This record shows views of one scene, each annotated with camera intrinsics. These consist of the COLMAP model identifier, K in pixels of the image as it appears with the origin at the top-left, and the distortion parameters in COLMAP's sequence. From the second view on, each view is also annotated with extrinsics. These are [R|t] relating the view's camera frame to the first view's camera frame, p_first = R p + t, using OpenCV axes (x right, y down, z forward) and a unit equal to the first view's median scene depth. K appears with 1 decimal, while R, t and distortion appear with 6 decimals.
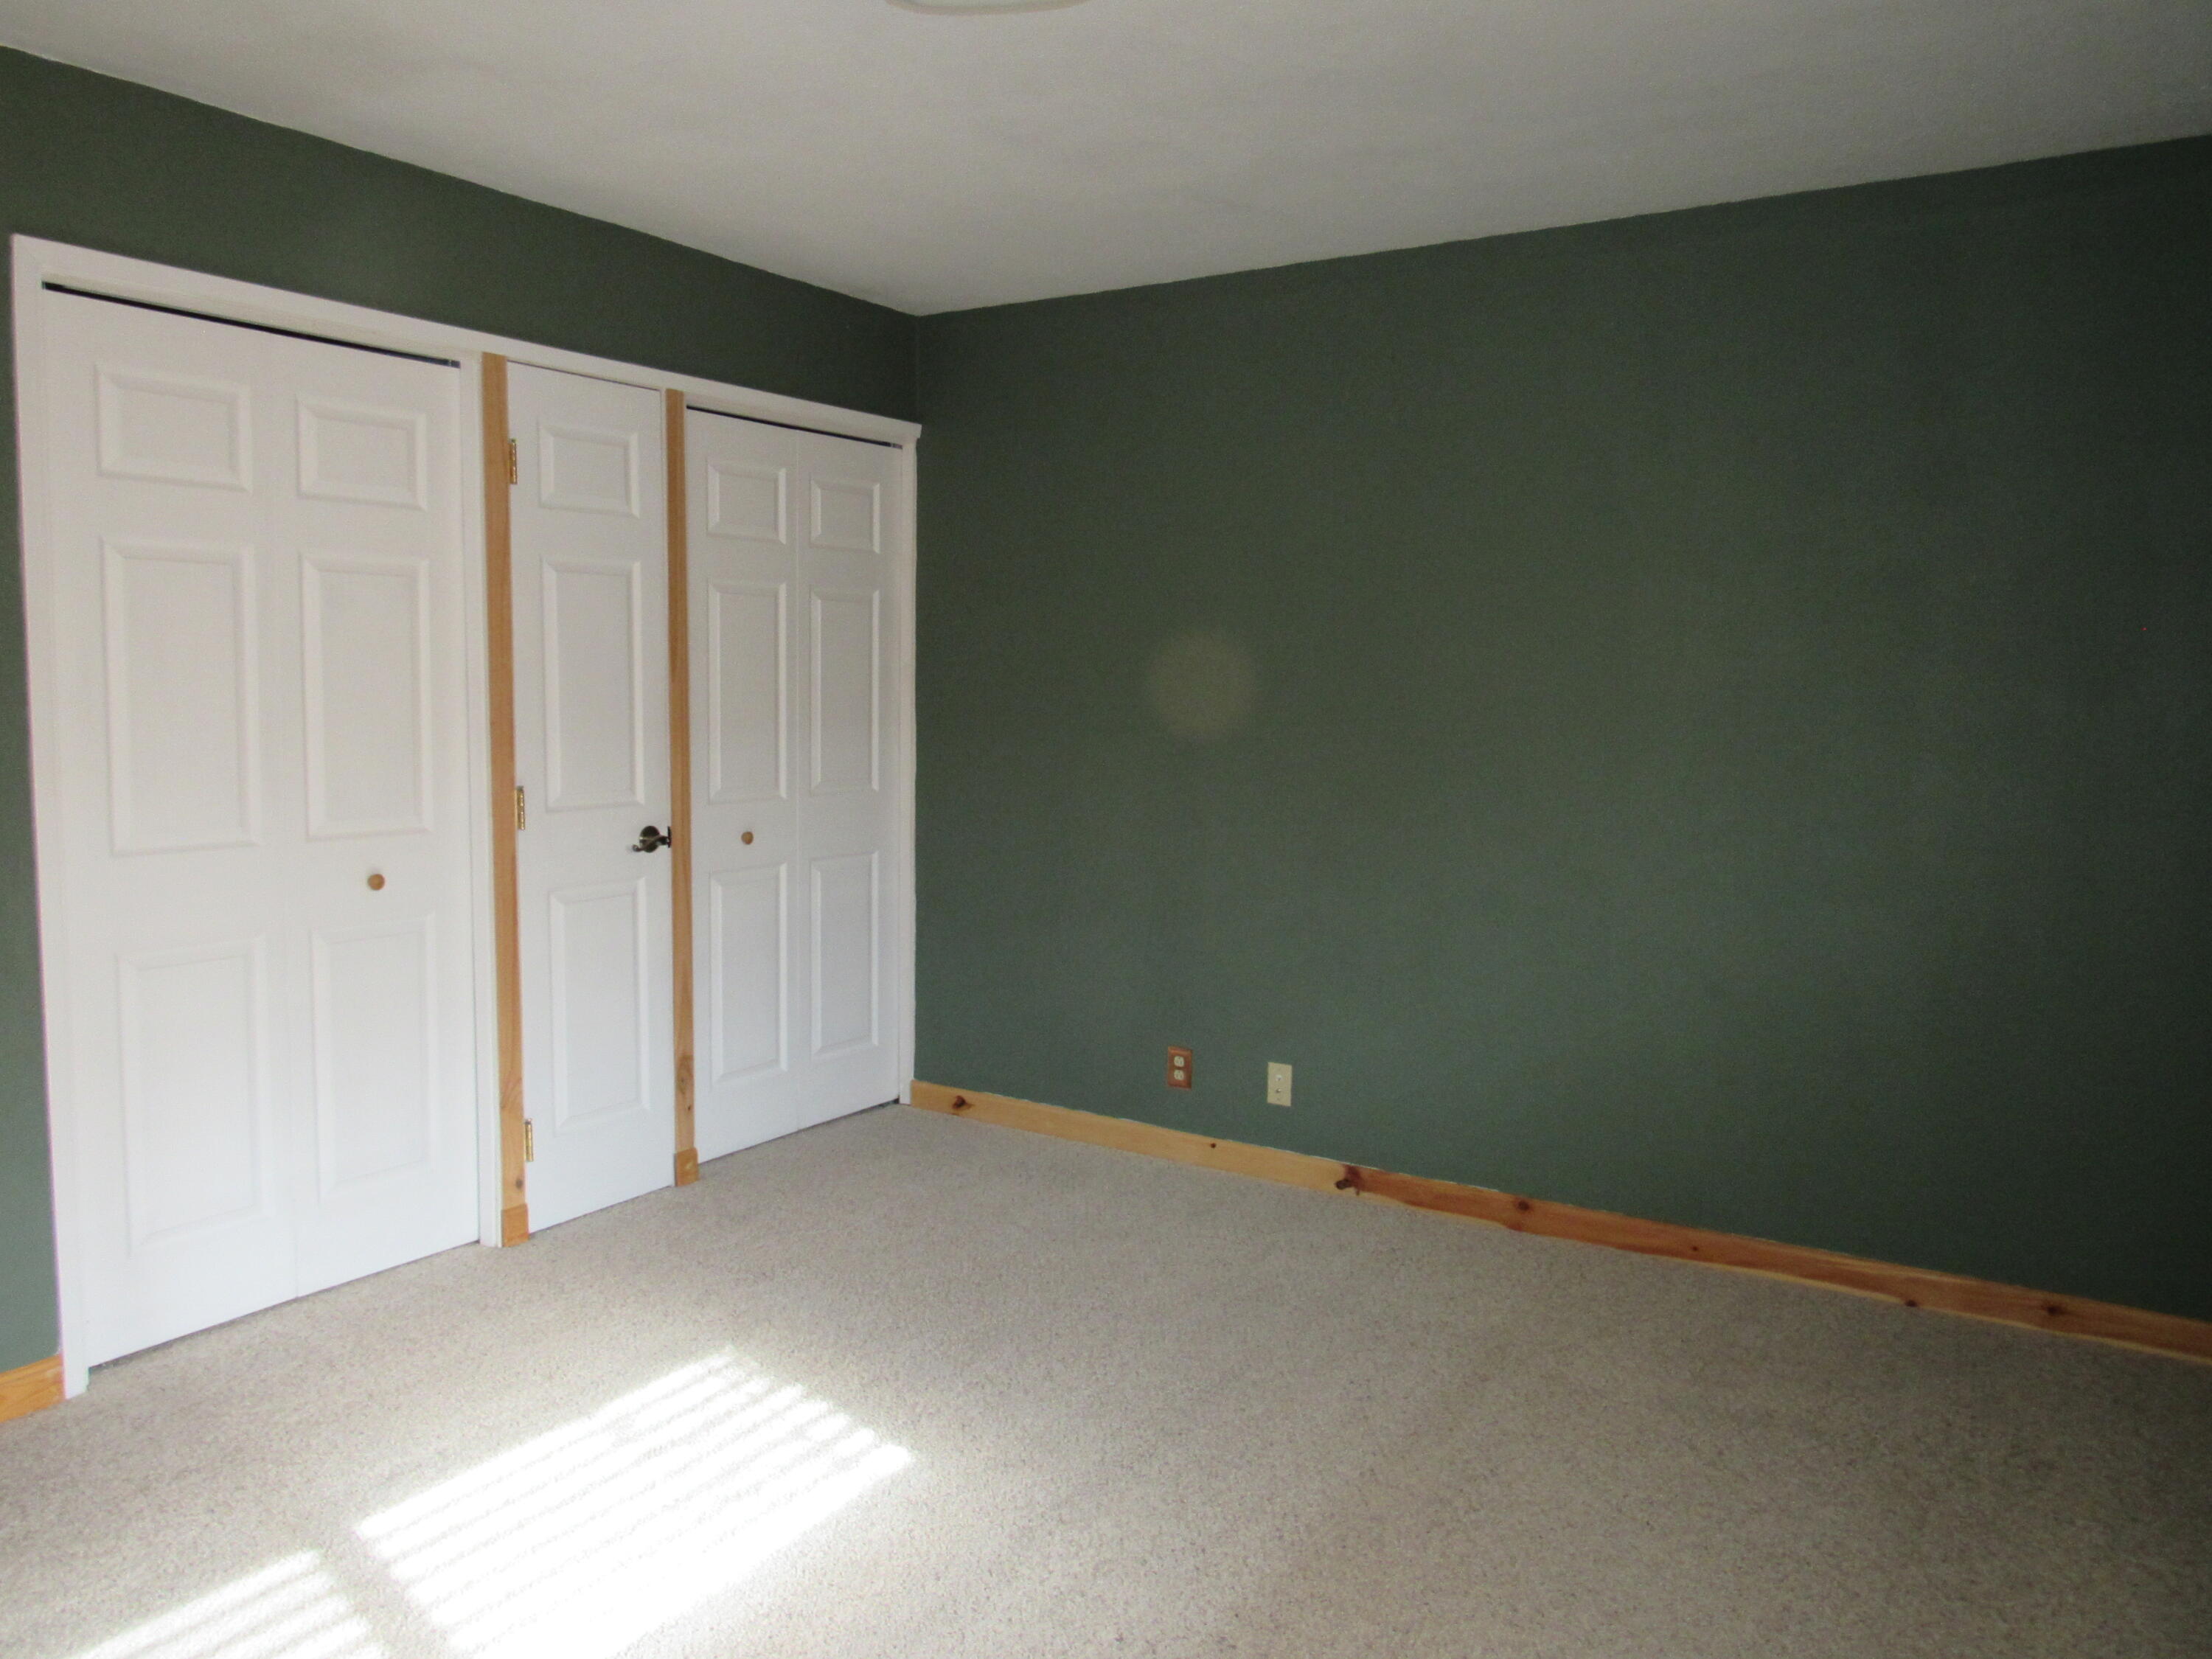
lens RADIAL K [[1579.2, 0, 1106.0], [0, 1579.2, 829.5], [0, 0, 1]] dist [-0.005928, 0.004310]
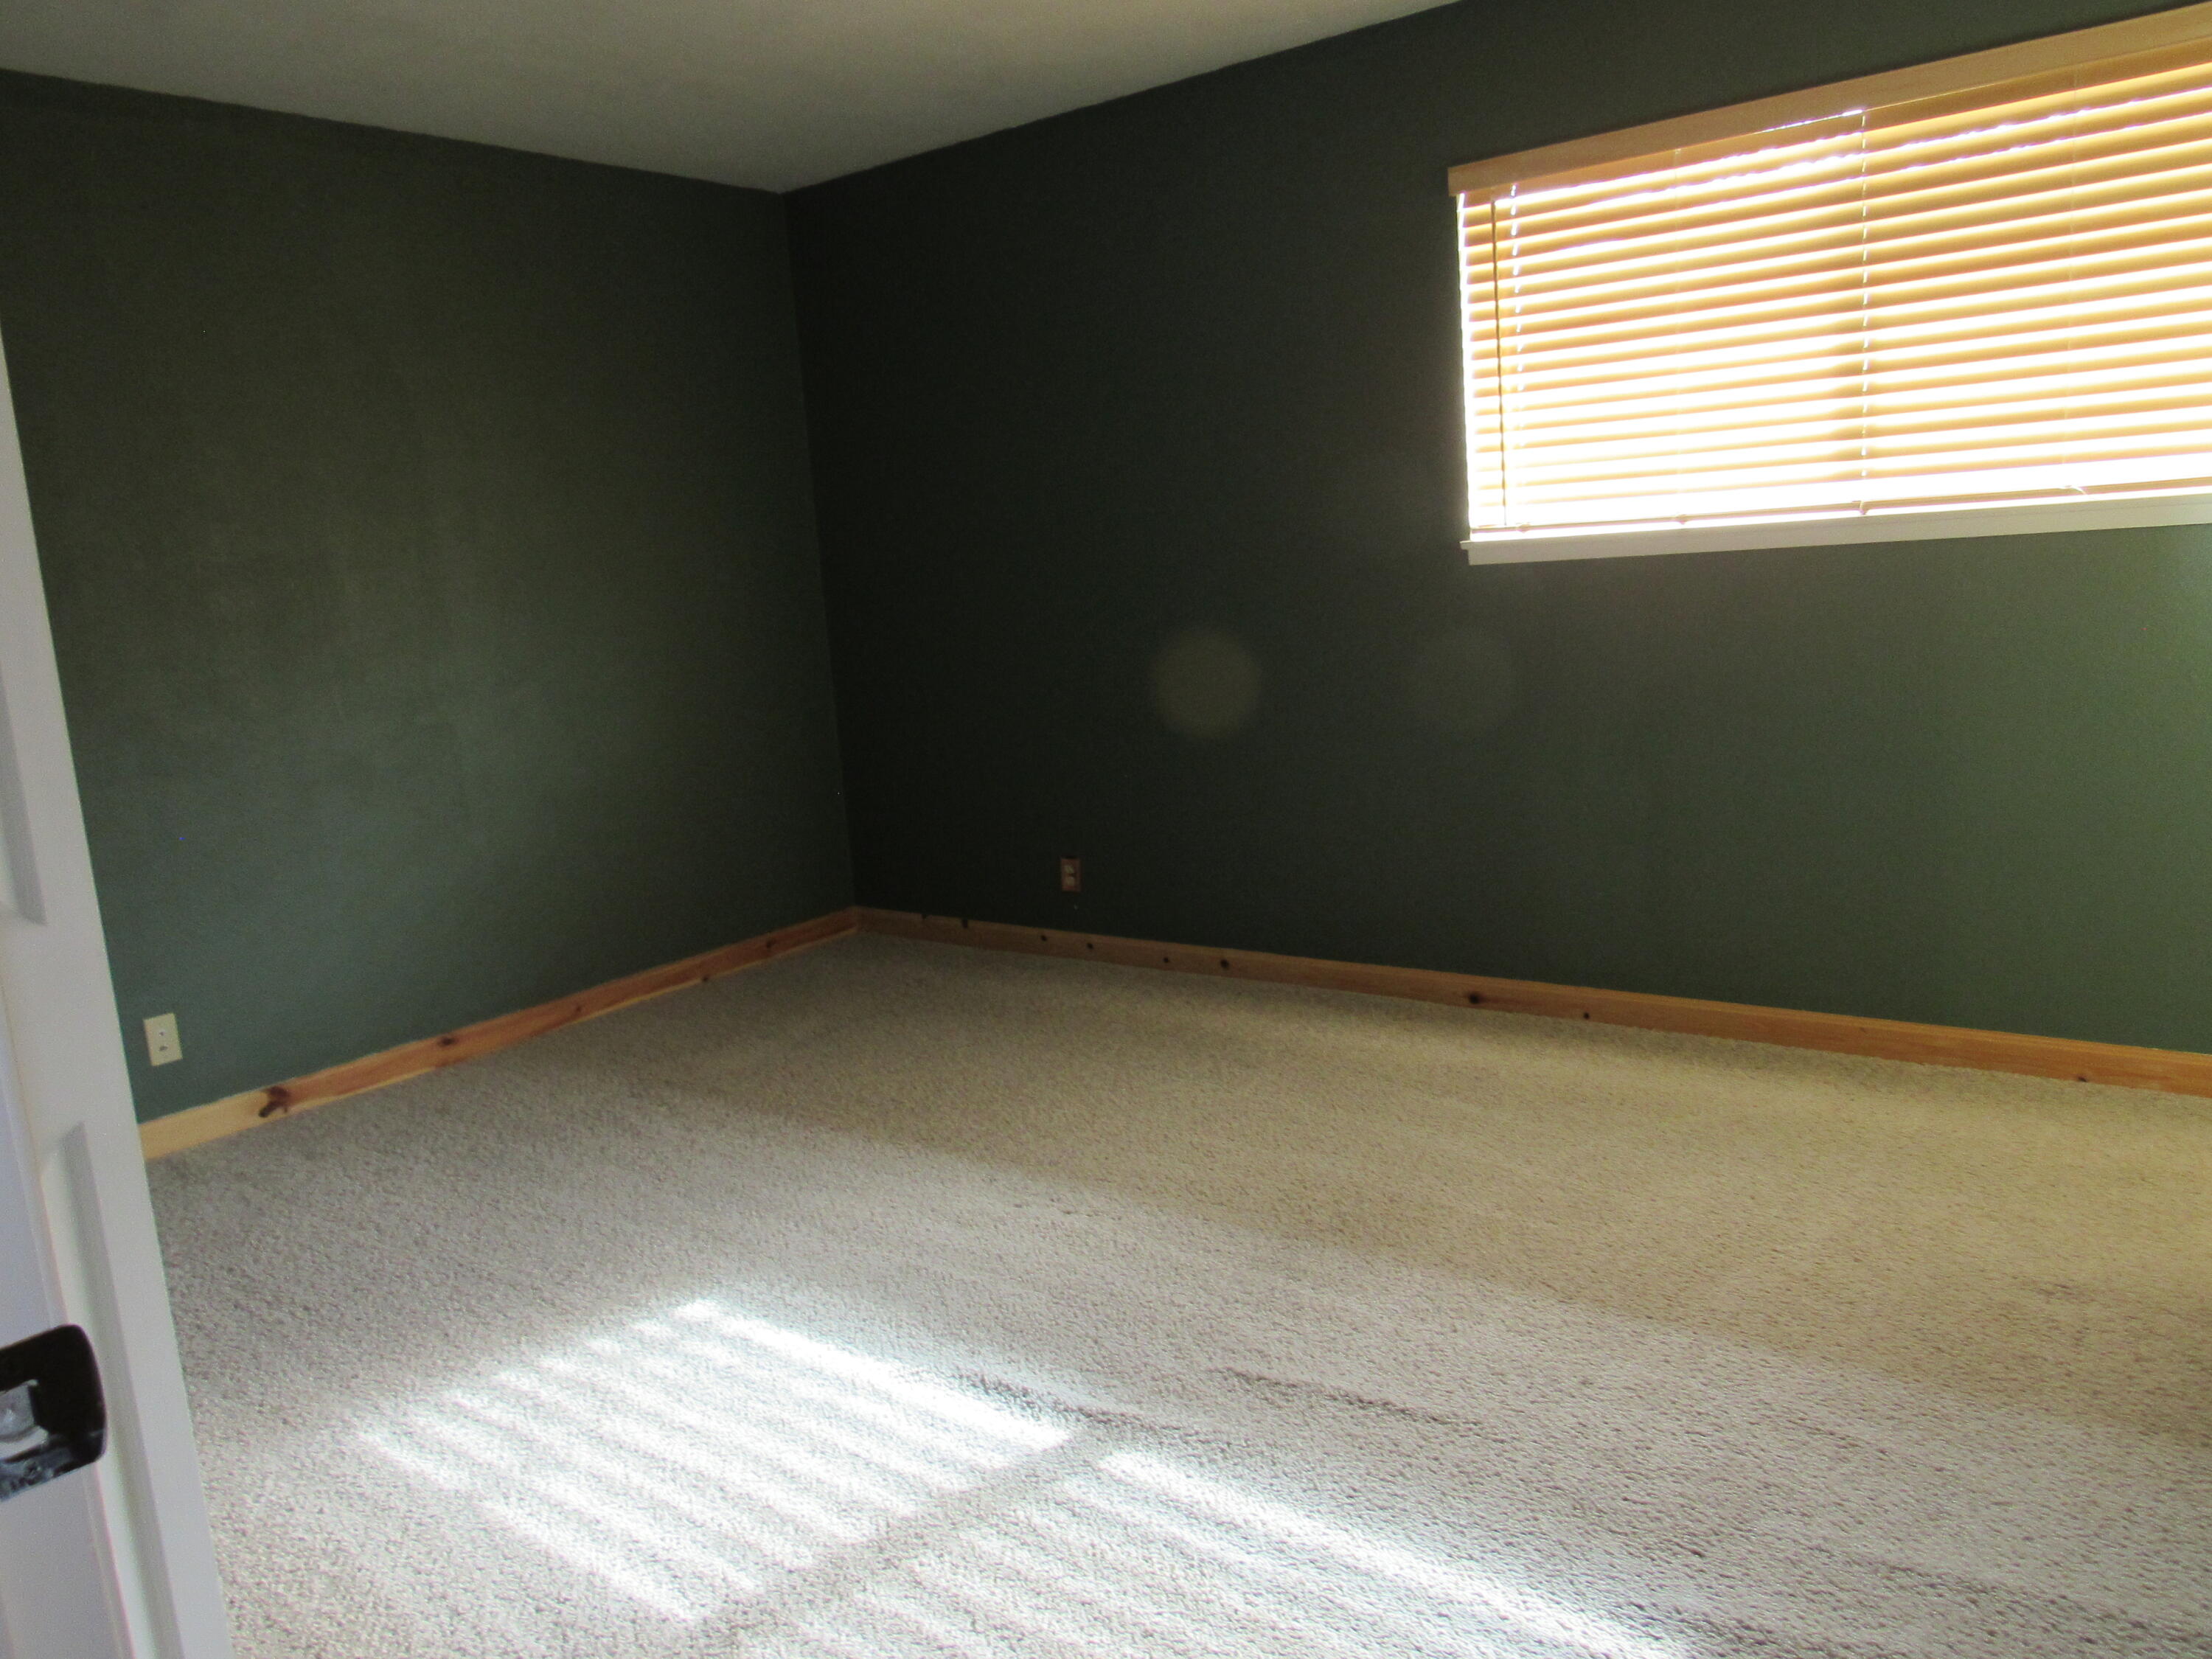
lens RADIAL K [[1579.2, 0, 1106.0], [0, 1579.2, 829.5], [0, 0, 1]] dist [-0.005928, 0.004310]
pose [[0.049113, -0.186829, 0.981164, -0.865852], [0.146021, 0.973138, 0.177991, -0.037413], [-0.988062, 0.134529, 0.075075, 0.505281]]
